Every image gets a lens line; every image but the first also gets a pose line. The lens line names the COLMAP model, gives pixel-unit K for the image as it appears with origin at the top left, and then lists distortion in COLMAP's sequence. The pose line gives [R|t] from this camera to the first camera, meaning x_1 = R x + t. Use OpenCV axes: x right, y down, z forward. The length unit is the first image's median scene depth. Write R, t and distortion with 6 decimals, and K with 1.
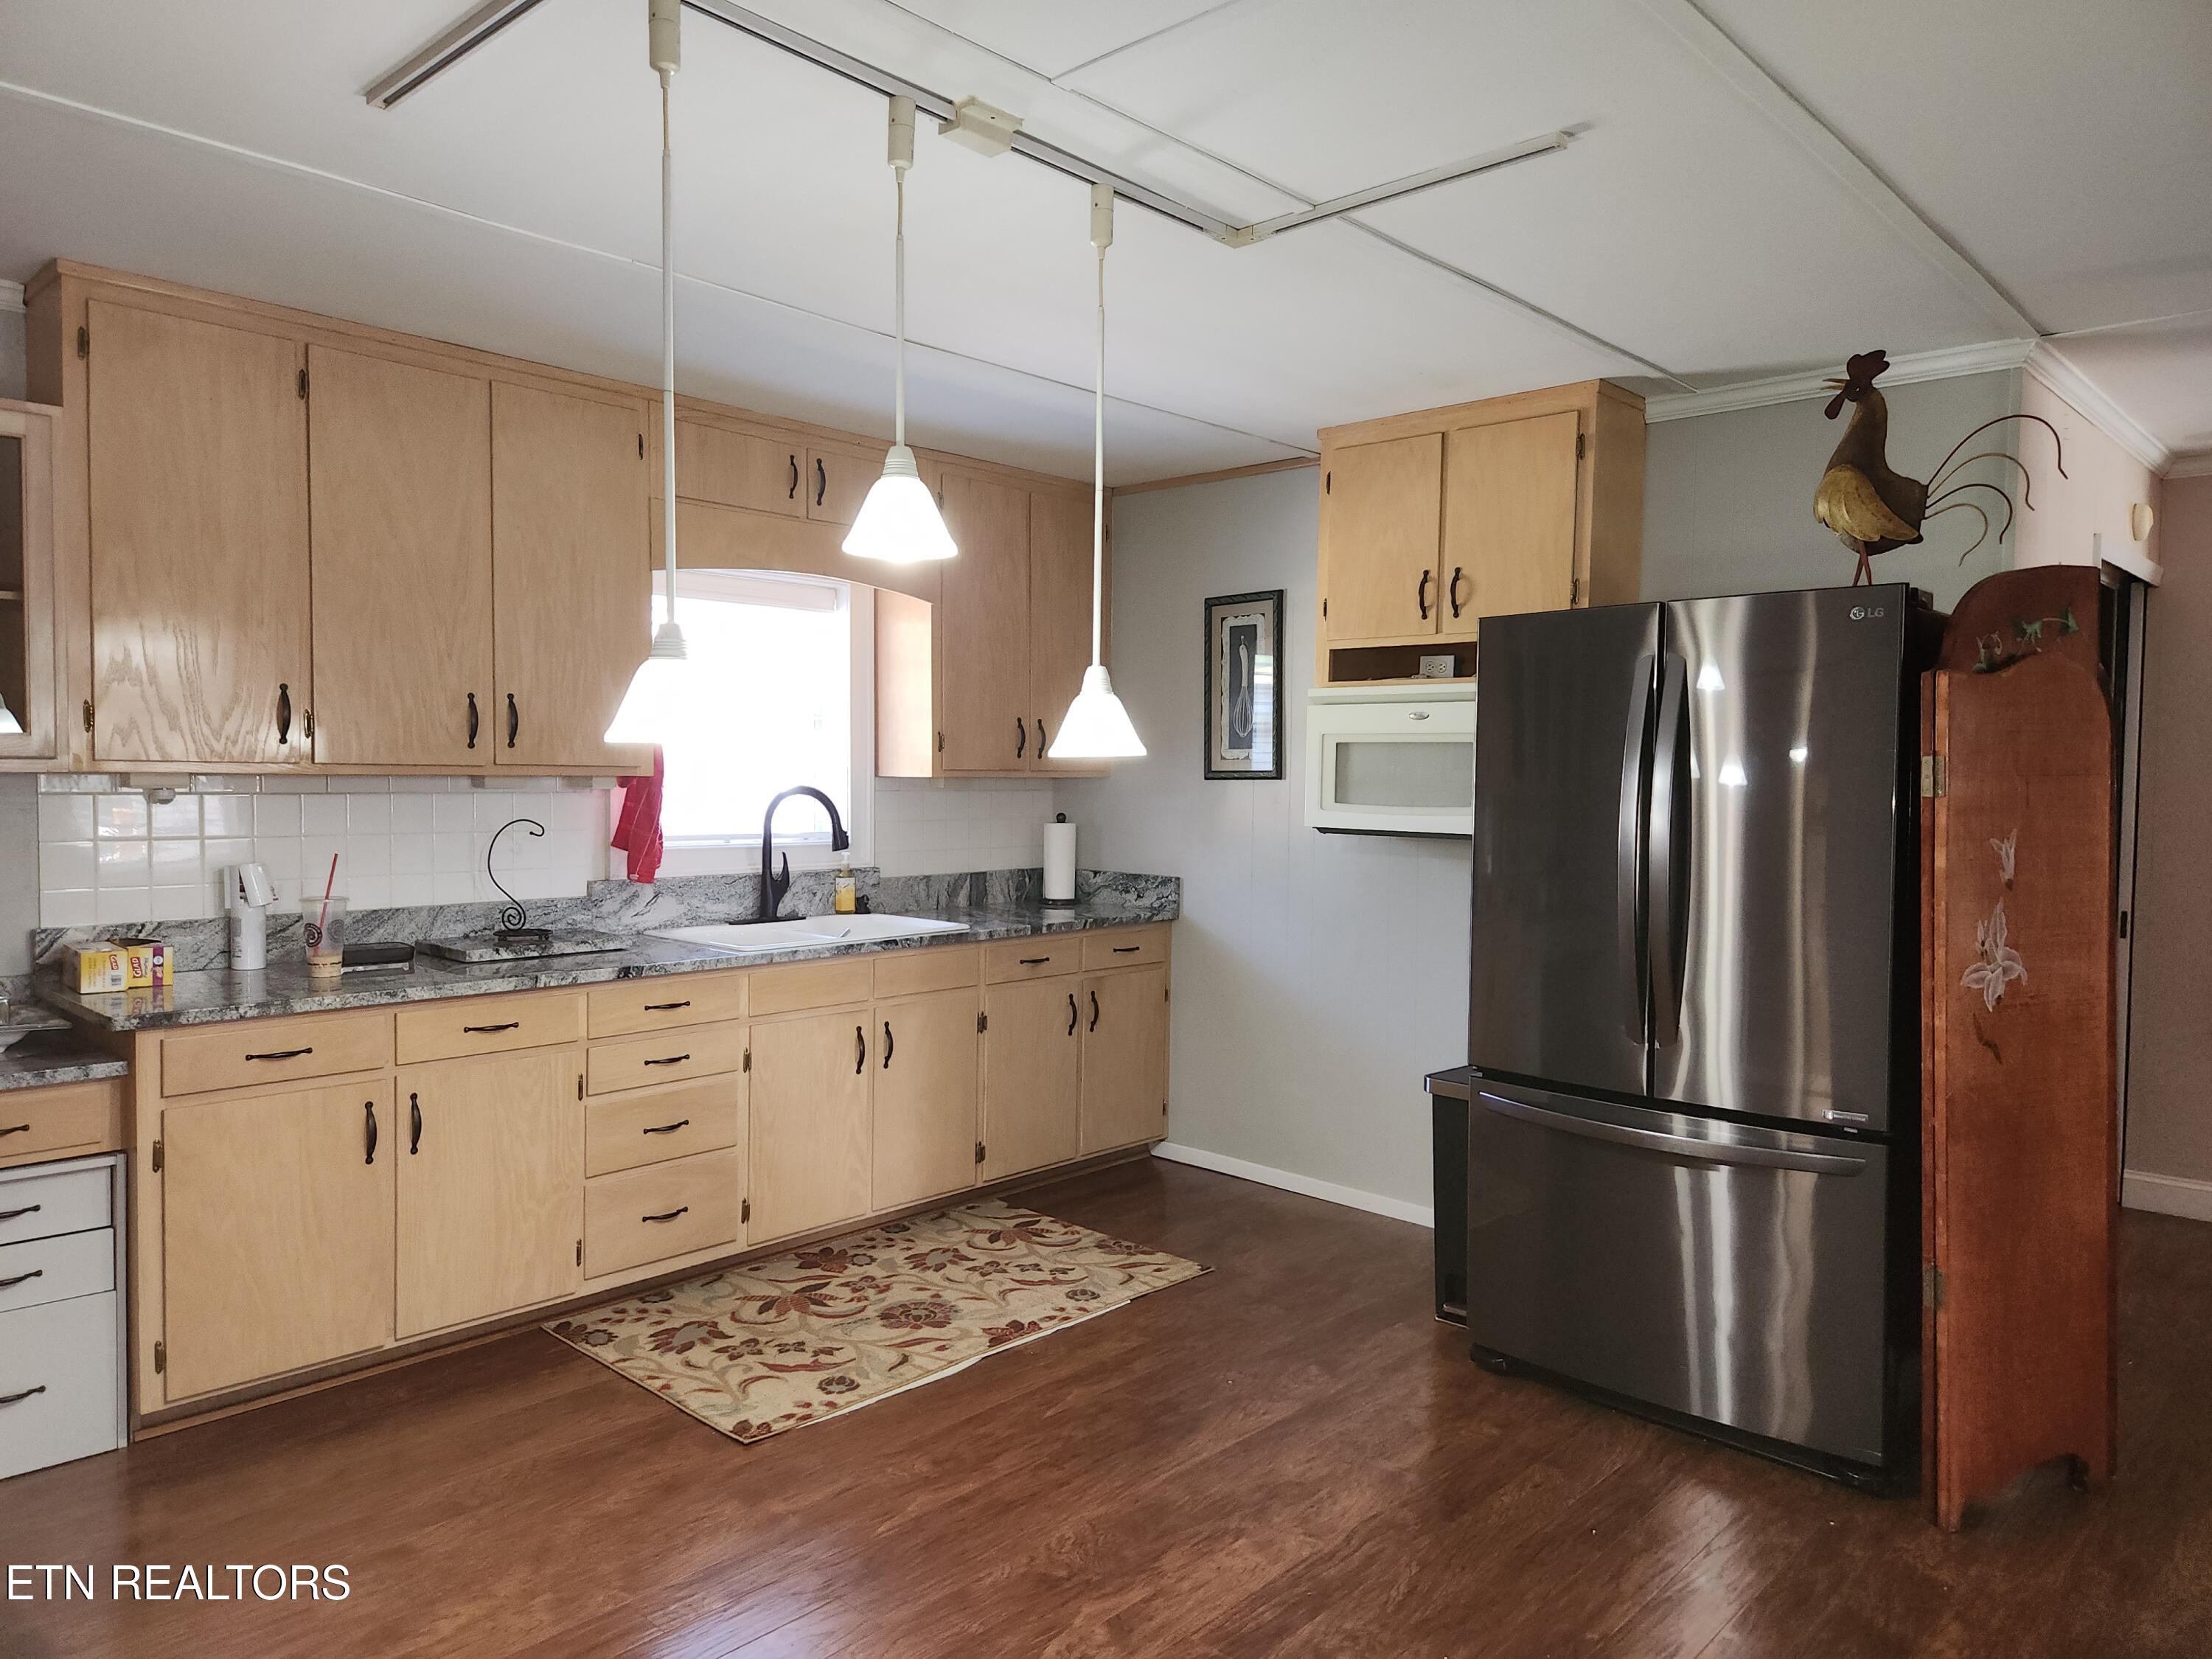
lens RADIAL K [[1516.6, 0, 1120.6], [0, 1516.6, 815.5], [0, 0, 1]] dist [0.056222, -0.060458]
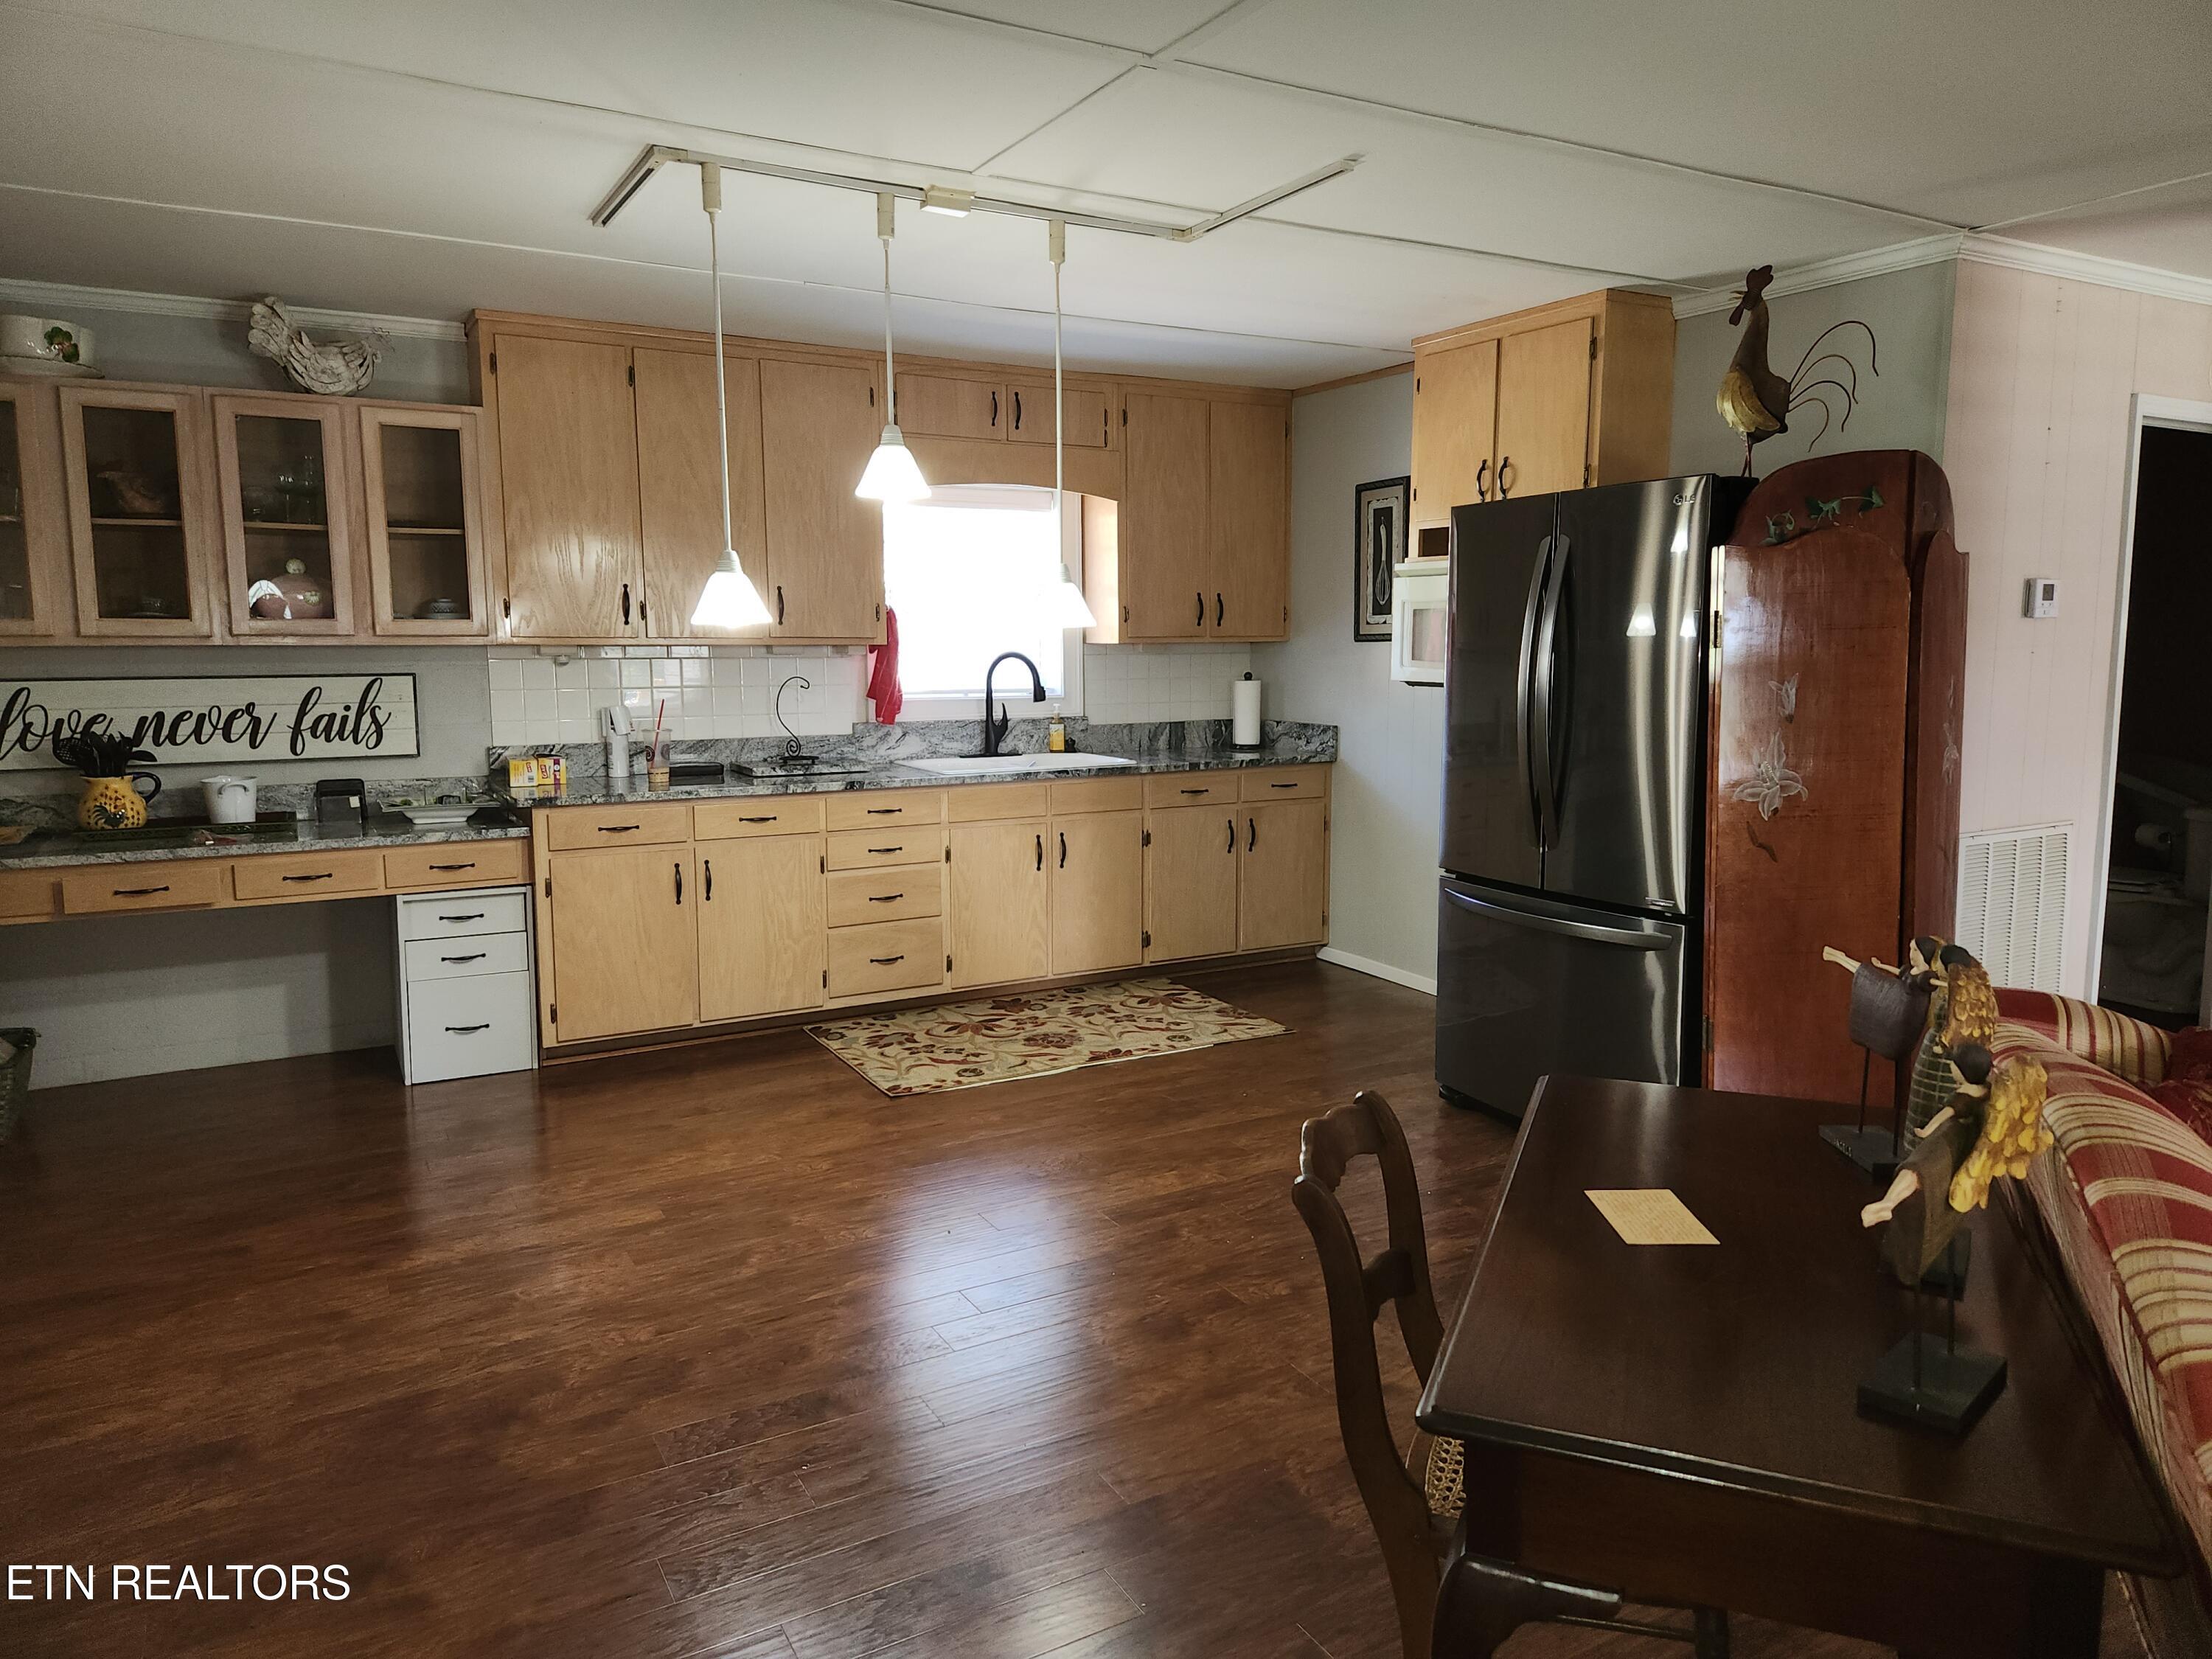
lens RADIAL K [[1516.6, 0, 1118.7], [0, 1516.6, 810.3], [0, 0, 1]] dist [0.056222, -0.060458]
pose [[0.953189, 0.021154, -0.301634, 0.343551], [0.004079, 0.996559, 0.082780, 0.011398], [0.302347, -0.080136, 0.949823, -0.263668]]
